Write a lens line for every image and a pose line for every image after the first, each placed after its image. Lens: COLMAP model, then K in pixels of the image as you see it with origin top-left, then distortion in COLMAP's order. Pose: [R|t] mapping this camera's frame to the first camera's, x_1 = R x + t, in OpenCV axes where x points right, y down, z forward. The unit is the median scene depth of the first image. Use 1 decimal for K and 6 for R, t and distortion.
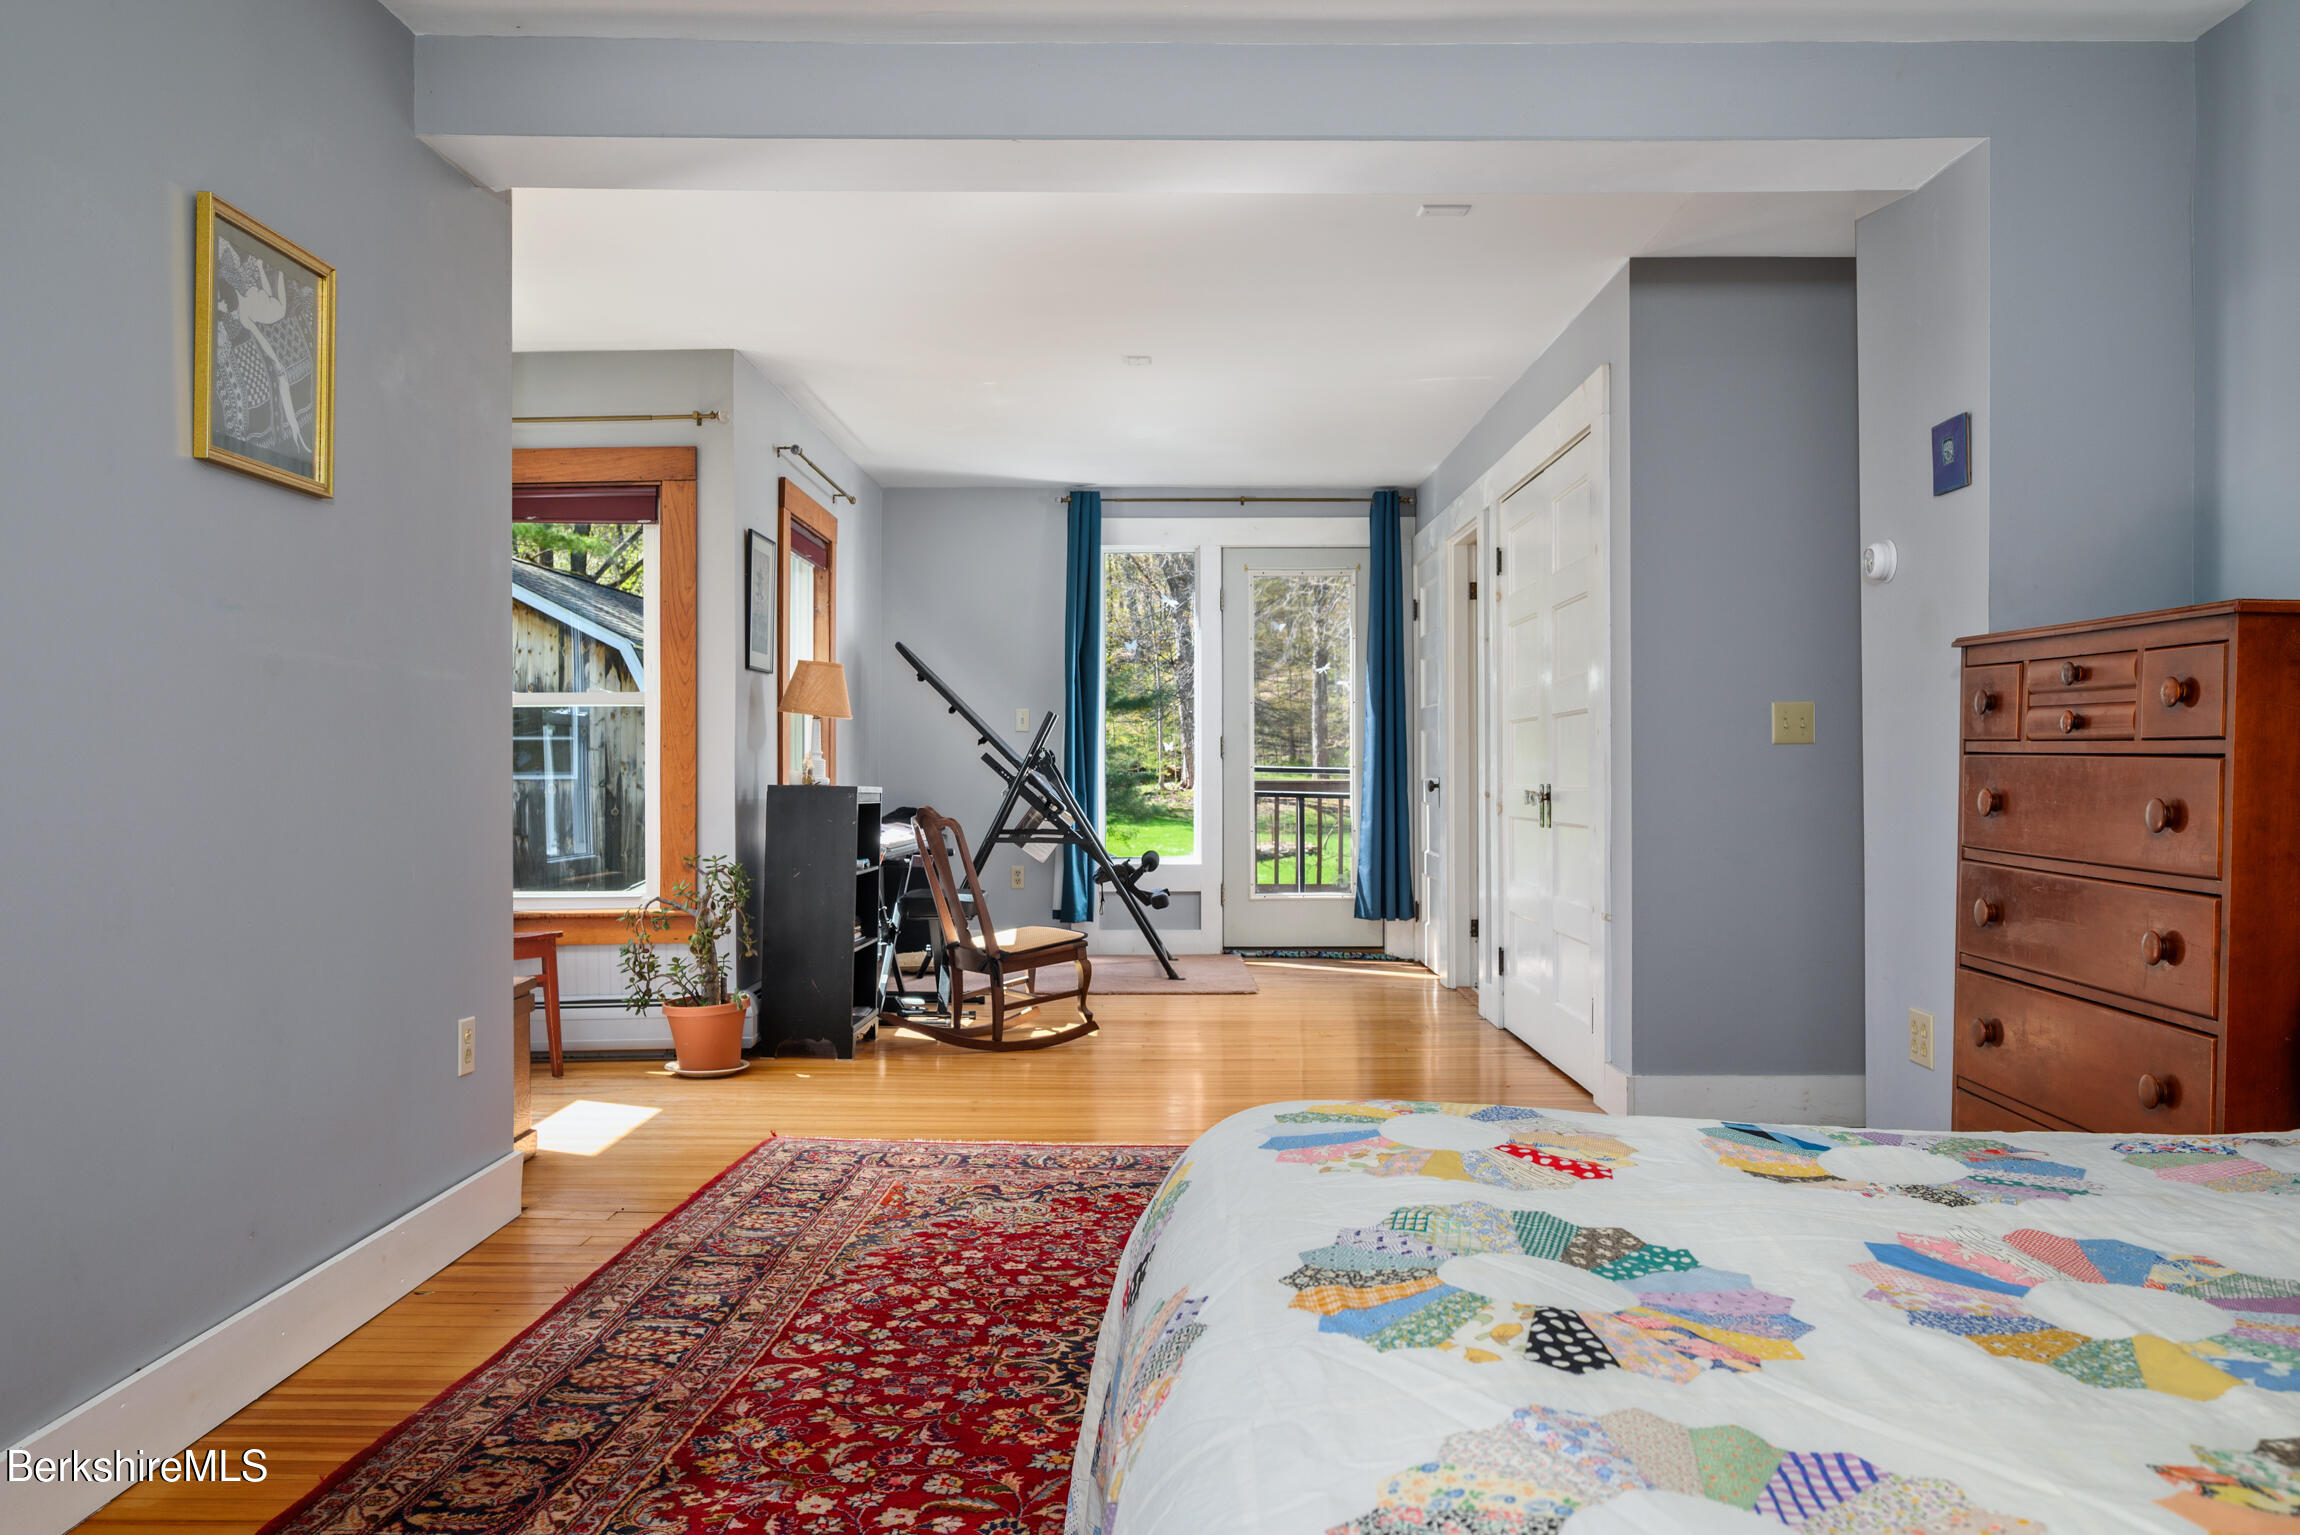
lens RADIAL K [[1751.5, 0, 1150.0], [0, 1751.5, 767.5], [0, 0, 1]] dist [-0.009927, -0.001885]
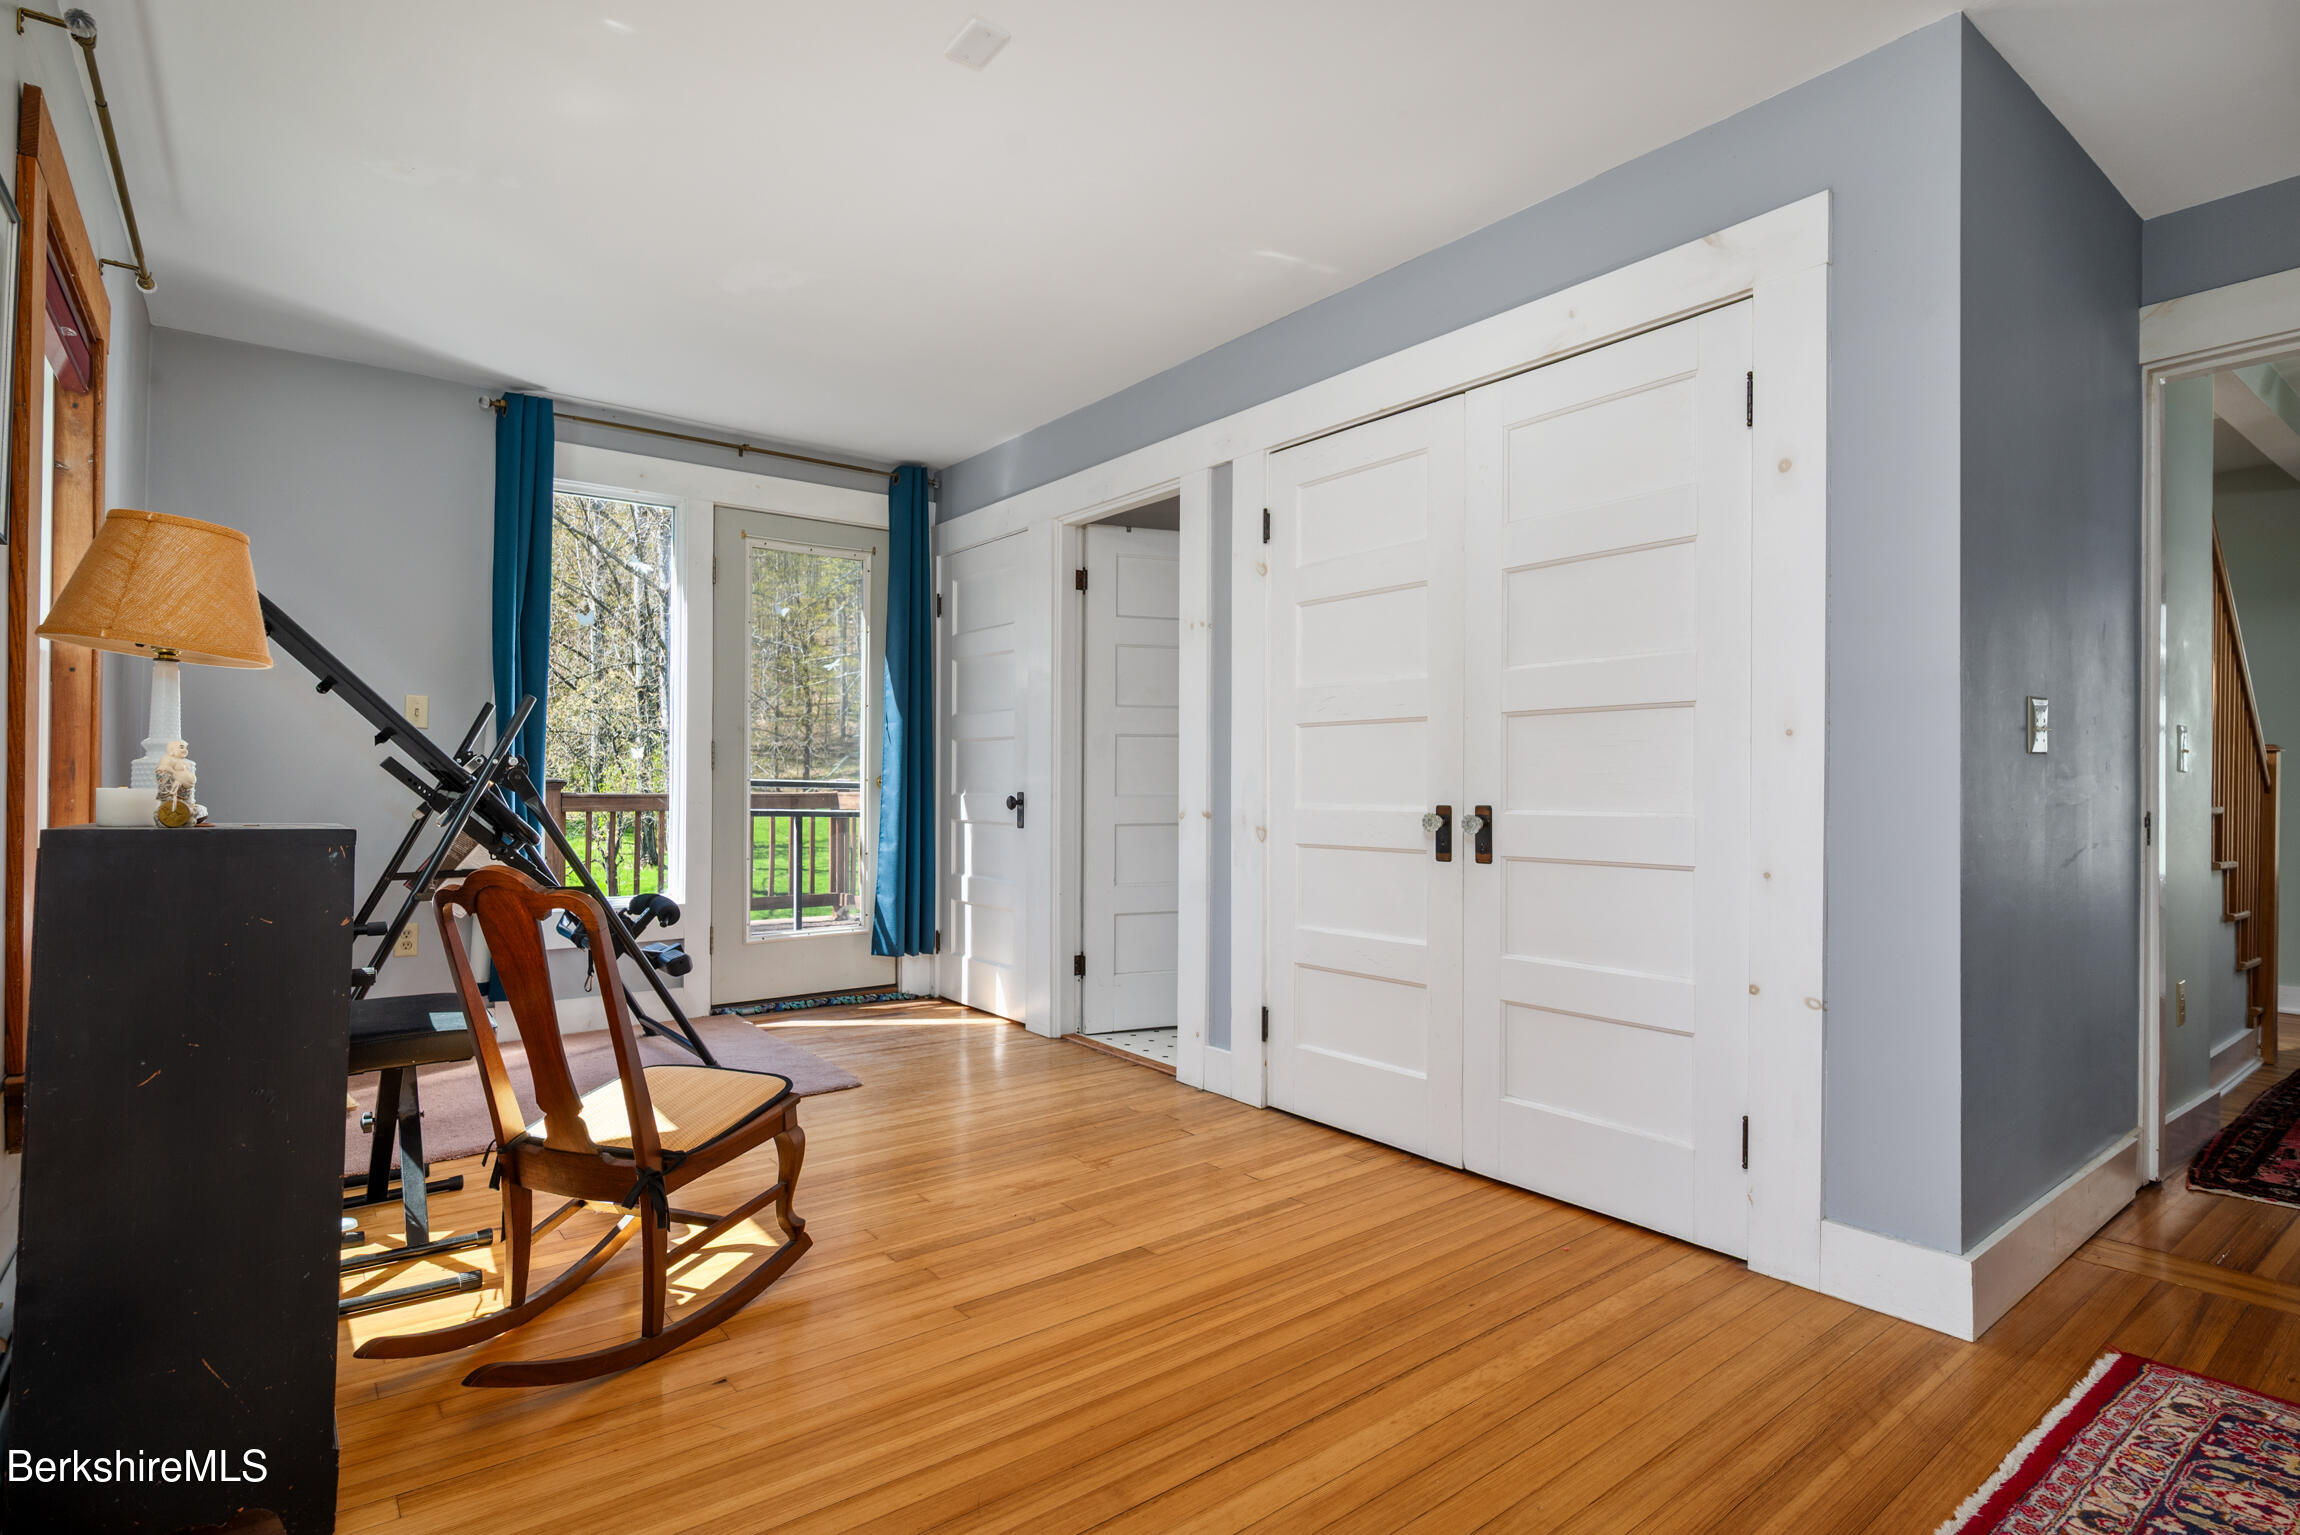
lens RADIAL K [[1154.5, 0, 1150.0], [0, 1154.5, 767.5], [0, 0, 1]] dist [-0.001300, 0.000031]
pose [[0.785833, 0.010278, 0.618353, -0.360823], [-0.003894, 0.999924, -0.011672, -0.001533], [-0.618427, 0.006764, 0.785814, 1.322463]]
